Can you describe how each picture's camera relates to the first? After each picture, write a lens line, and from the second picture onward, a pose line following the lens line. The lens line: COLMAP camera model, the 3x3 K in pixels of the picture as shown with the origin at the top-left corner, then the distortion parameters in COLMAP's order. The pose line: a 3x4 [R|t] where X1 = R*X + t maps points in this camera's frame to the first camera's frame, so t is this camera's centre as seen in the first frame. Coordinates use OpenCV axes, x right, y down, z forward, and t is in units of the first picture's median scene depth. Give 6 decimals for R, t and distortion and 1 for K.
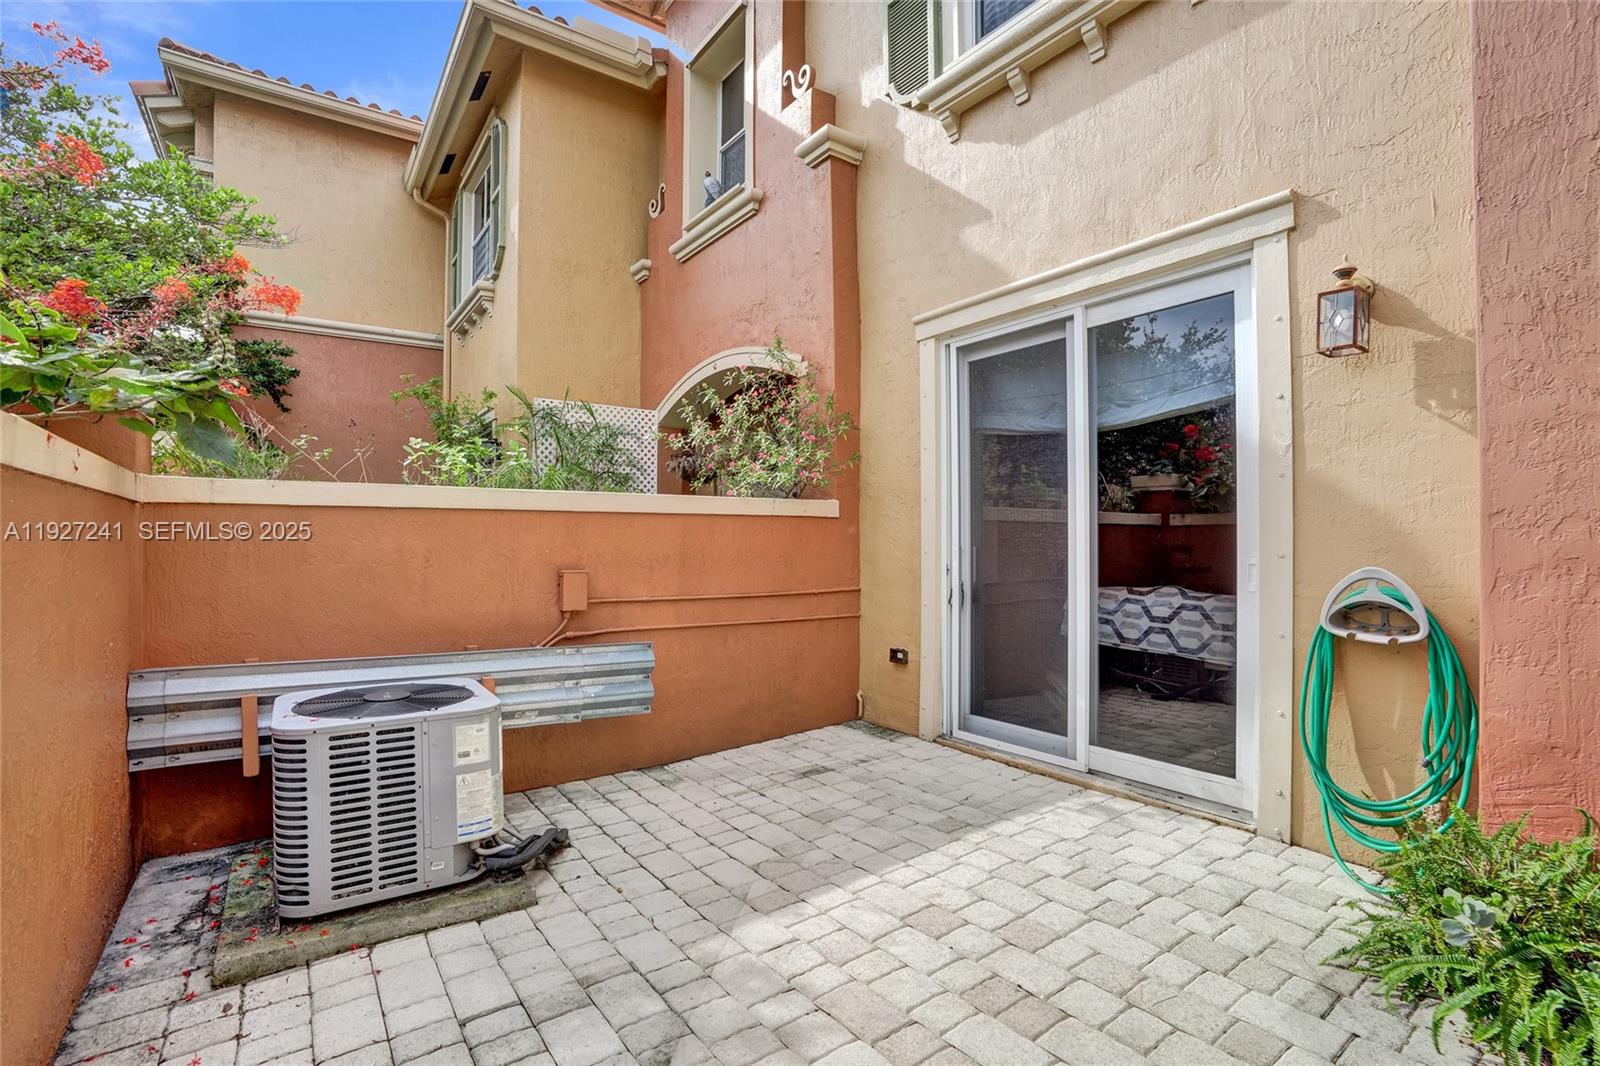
lens RADIAL K [[742.7, 0, 809.1], [0, 742.7, 540.5], [0, 0, 1]] dist [-0.016015, 0.000308]
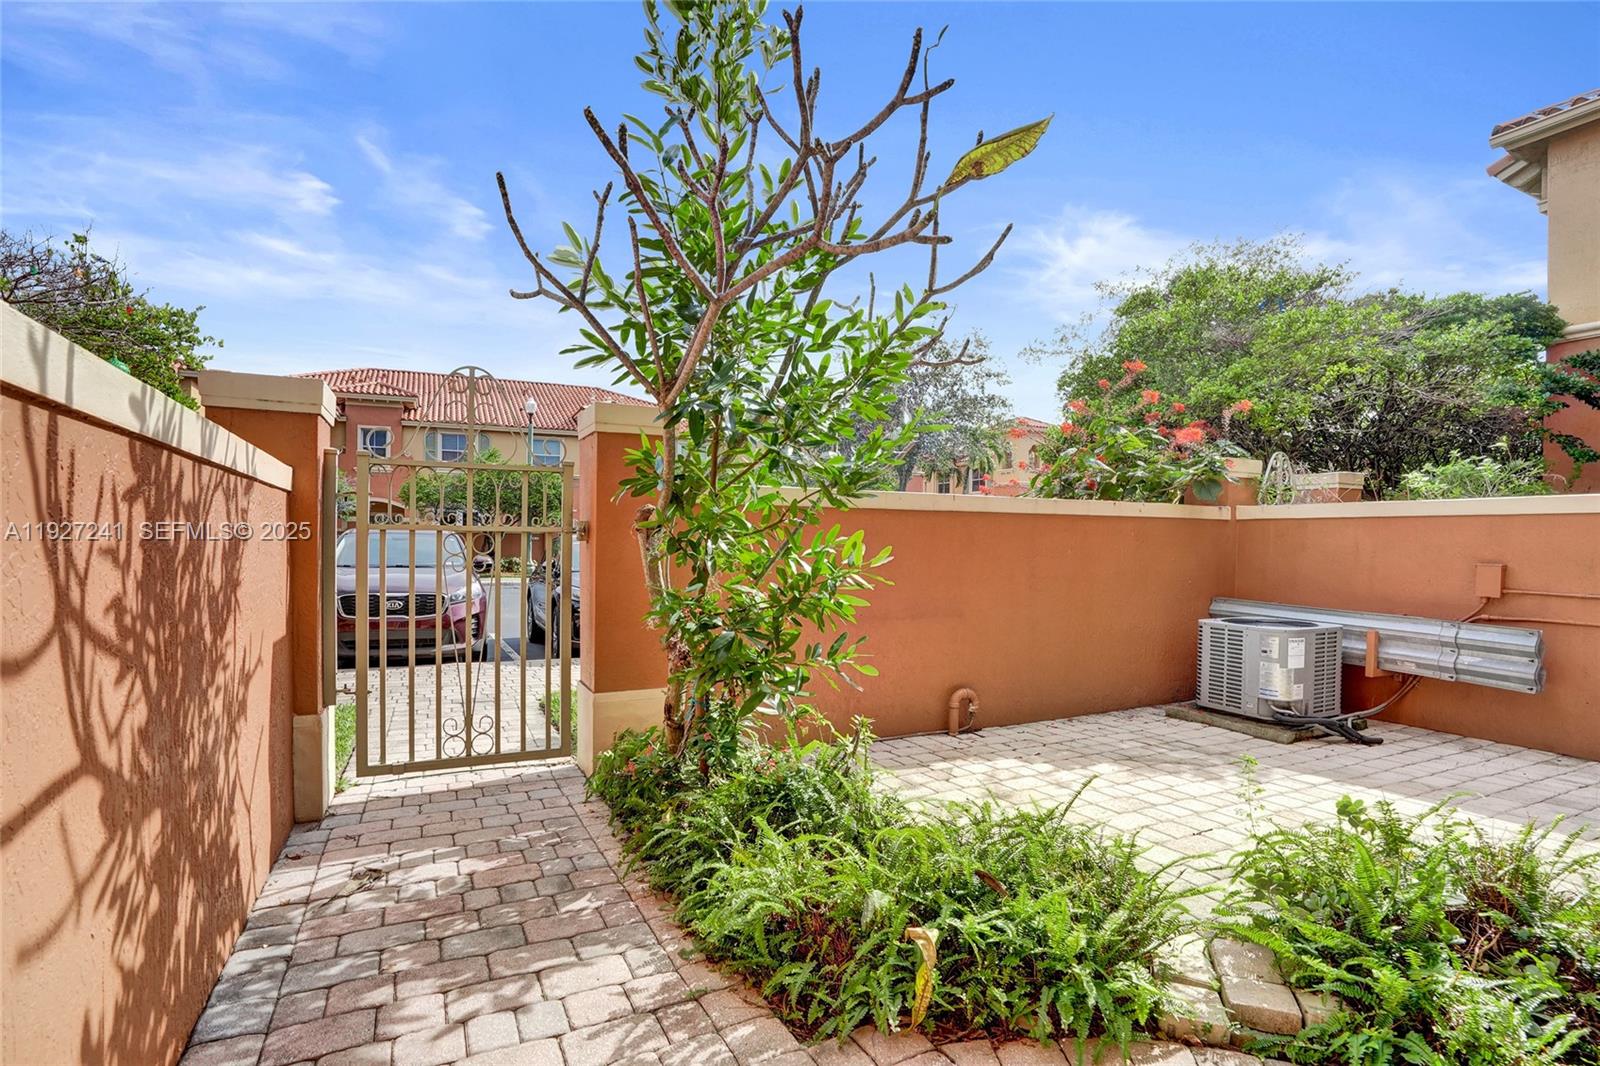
lens RADIAL K [[773.1, 0, 797.8], [0, 773.1, 535.8], [0, 0, 1]] dist [-0.068968, 0.026918]
pose [[-0.147833, -0.003328, -0.989007, 1.068833], [-0.007154, 0.999972, -0.002295, 0.006282], [0.988986, 0.006736, -0.147853, 0.076238]]
